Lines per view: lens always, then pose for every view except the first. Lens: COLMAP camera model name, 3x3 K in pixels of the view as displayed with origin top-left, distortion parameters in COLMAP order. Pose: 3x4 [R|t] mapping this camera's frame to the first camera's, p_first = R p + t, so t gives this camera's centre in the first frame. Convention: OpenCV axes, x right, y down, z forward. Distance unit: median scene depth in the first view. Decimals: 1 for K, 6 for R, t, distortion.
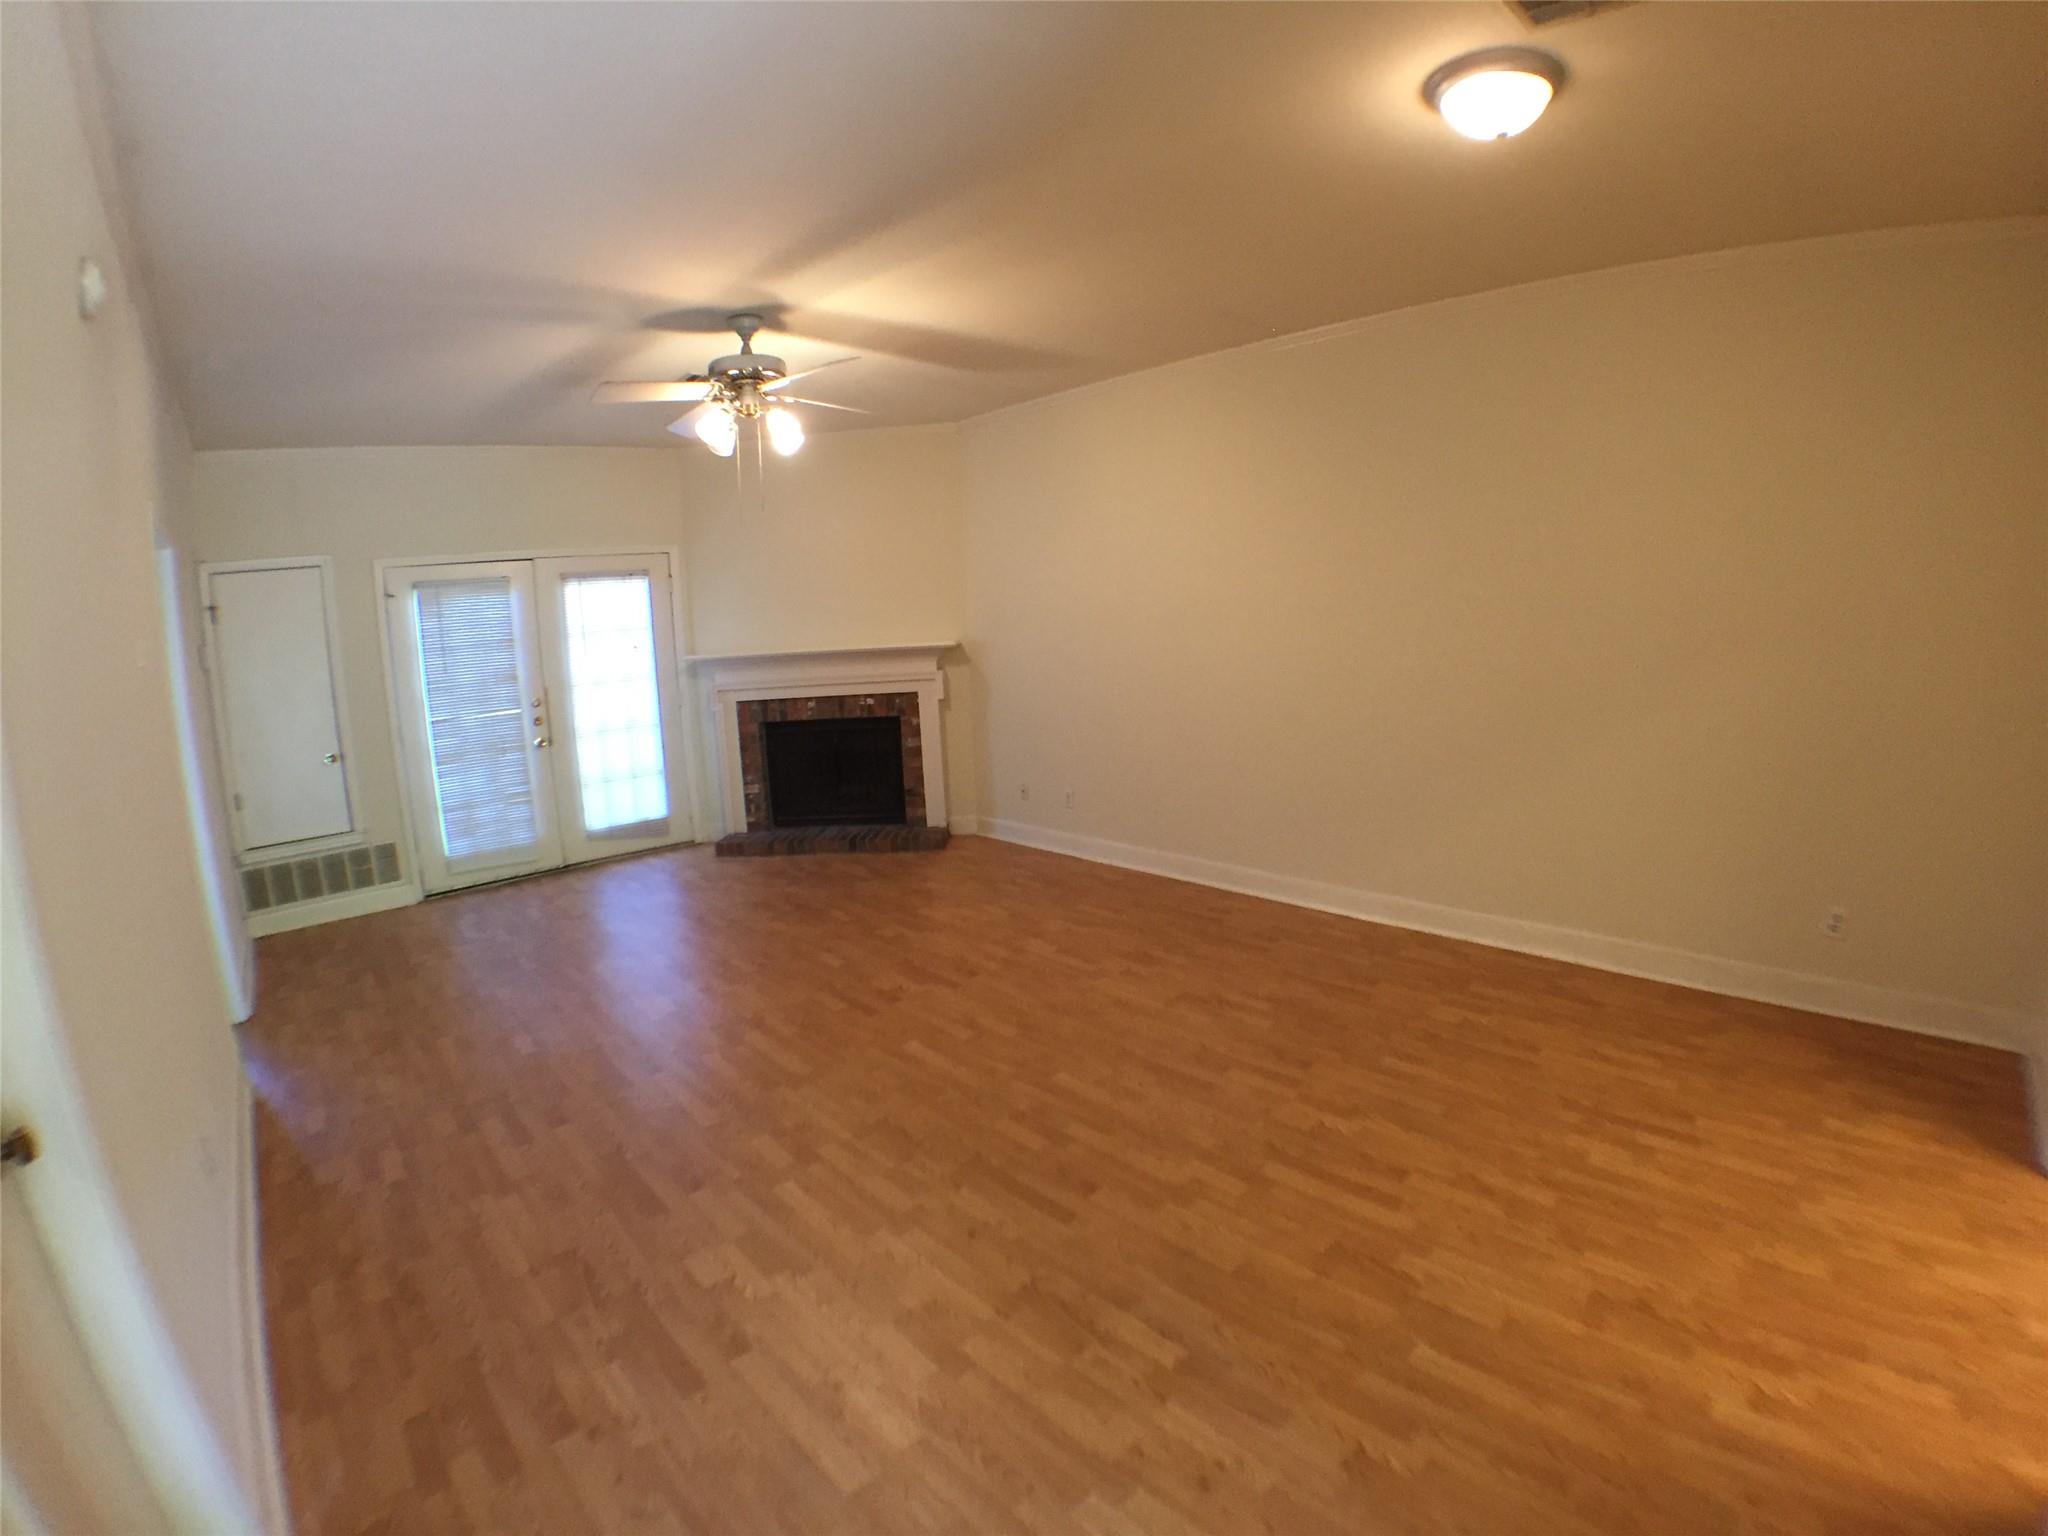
lens RADIAL K [[1064.5, 0, 1024.0], [0, 1064.5, 768.0], [0, 0, 1]] dist [-0.162866, 0.025422]
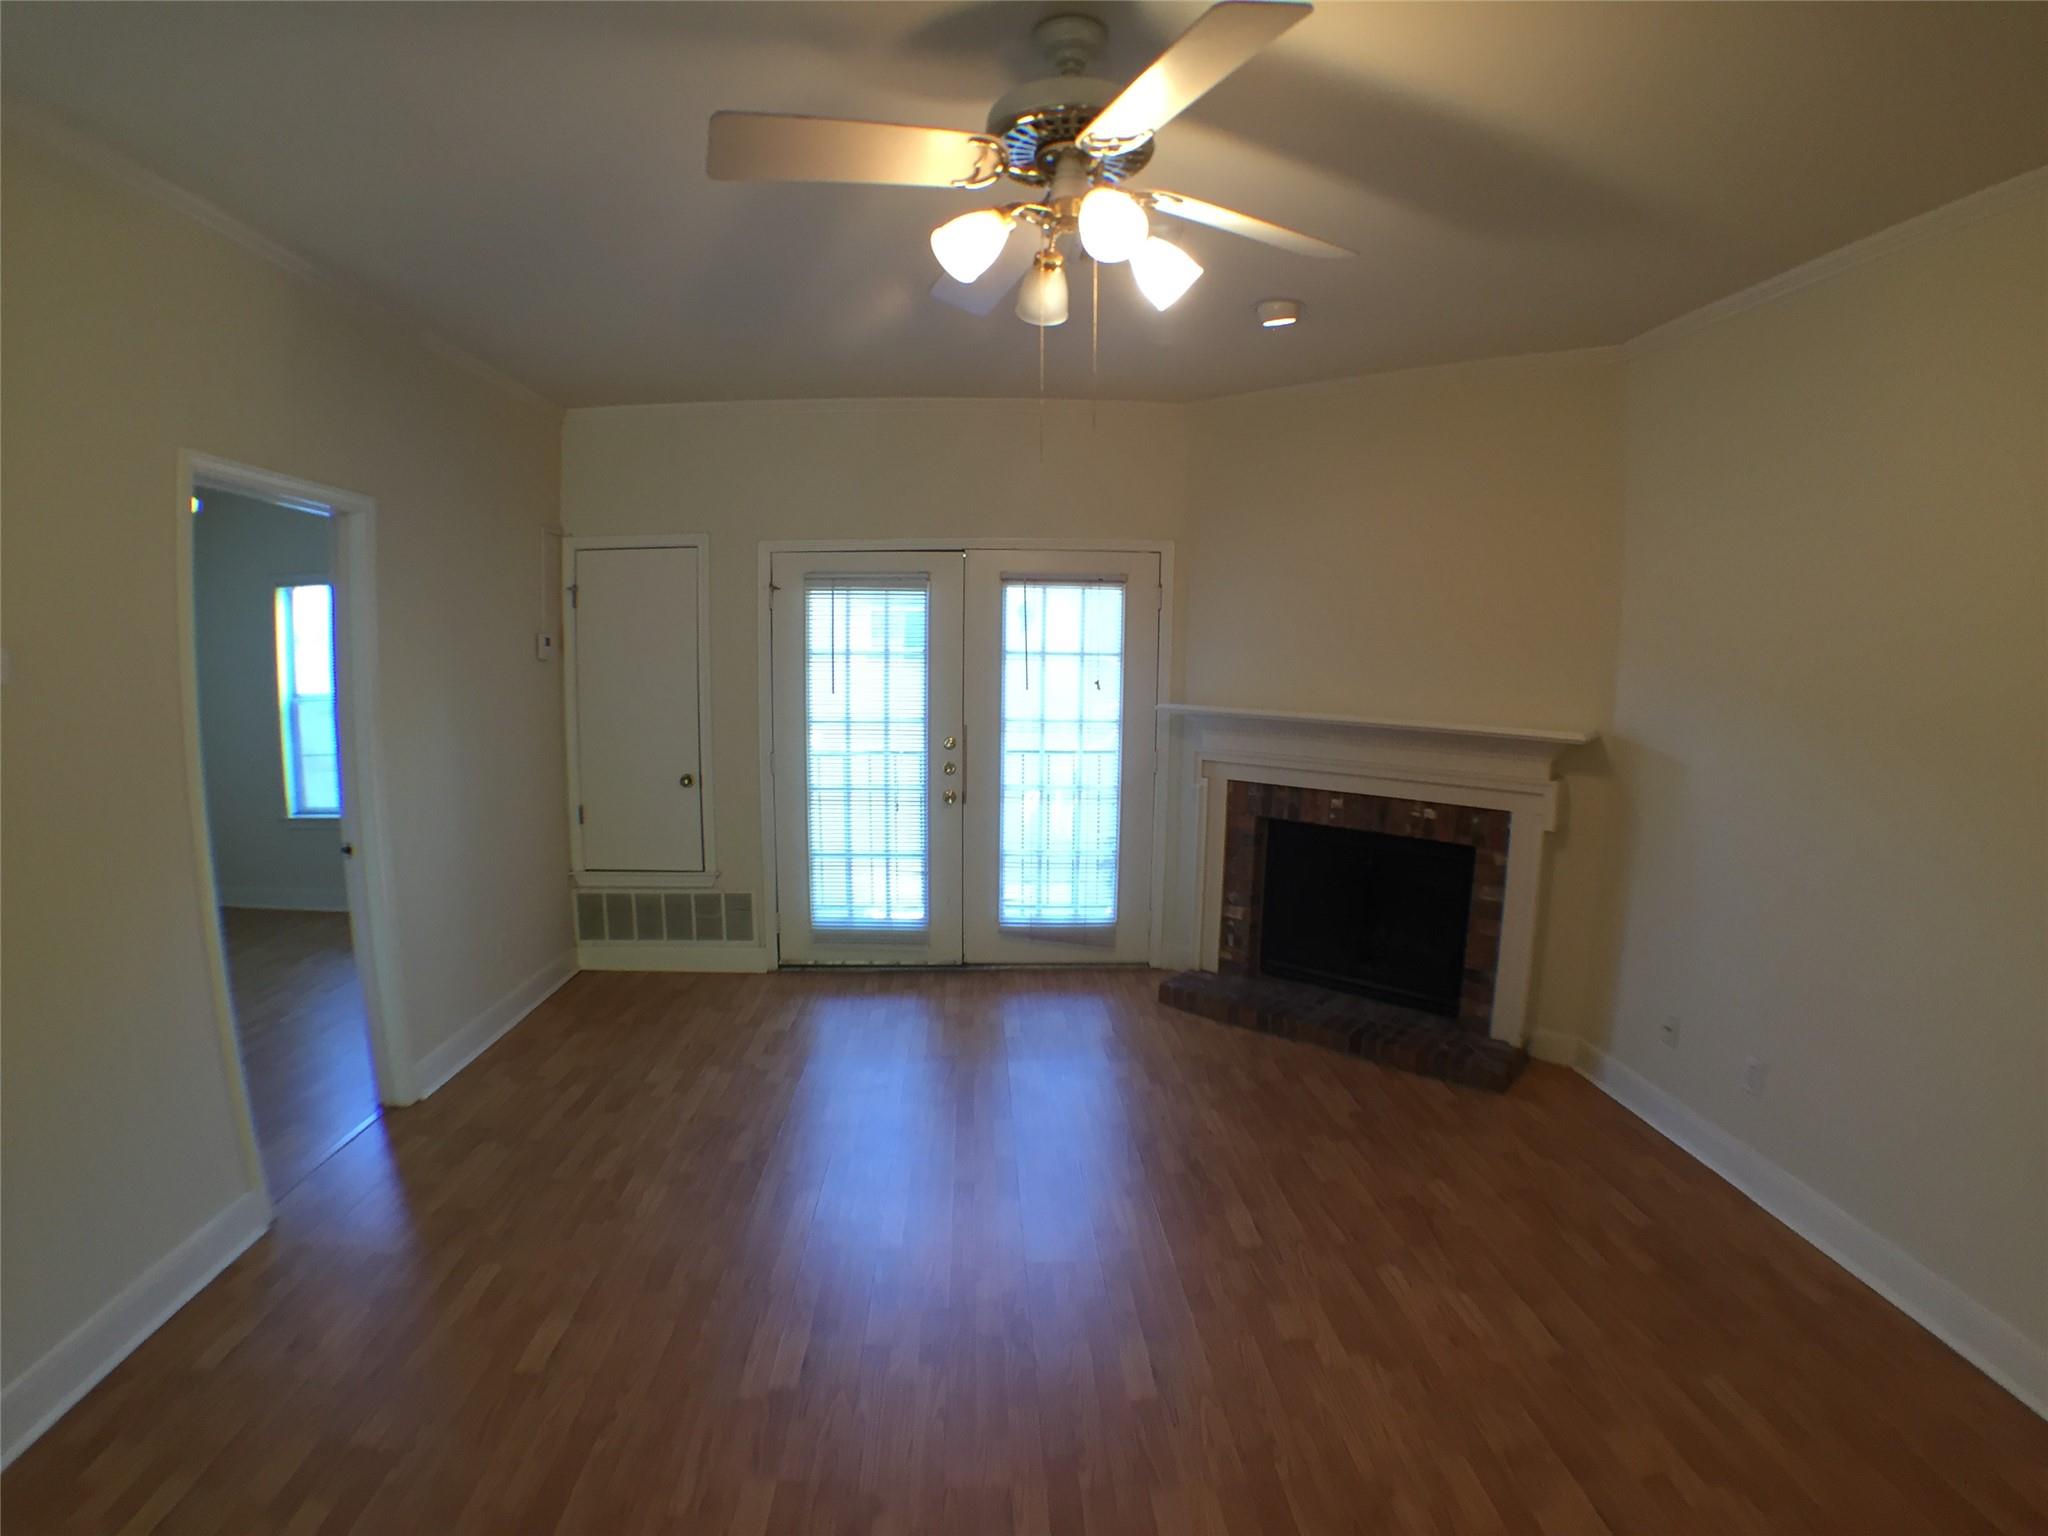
lens RADIAL K [[1064.5, 0, 1024.0], [0, 1064.5, 768.0], [0, 0, 1]] dist [-0.162866, 0.025422]
pose [[0.757682, 0.146744, -0.635912, 0.052491], [-0.149875, 0.987475, 0.049297, -0.083809], [0.635182, 0.057956, 0.770185, 0.398578]]
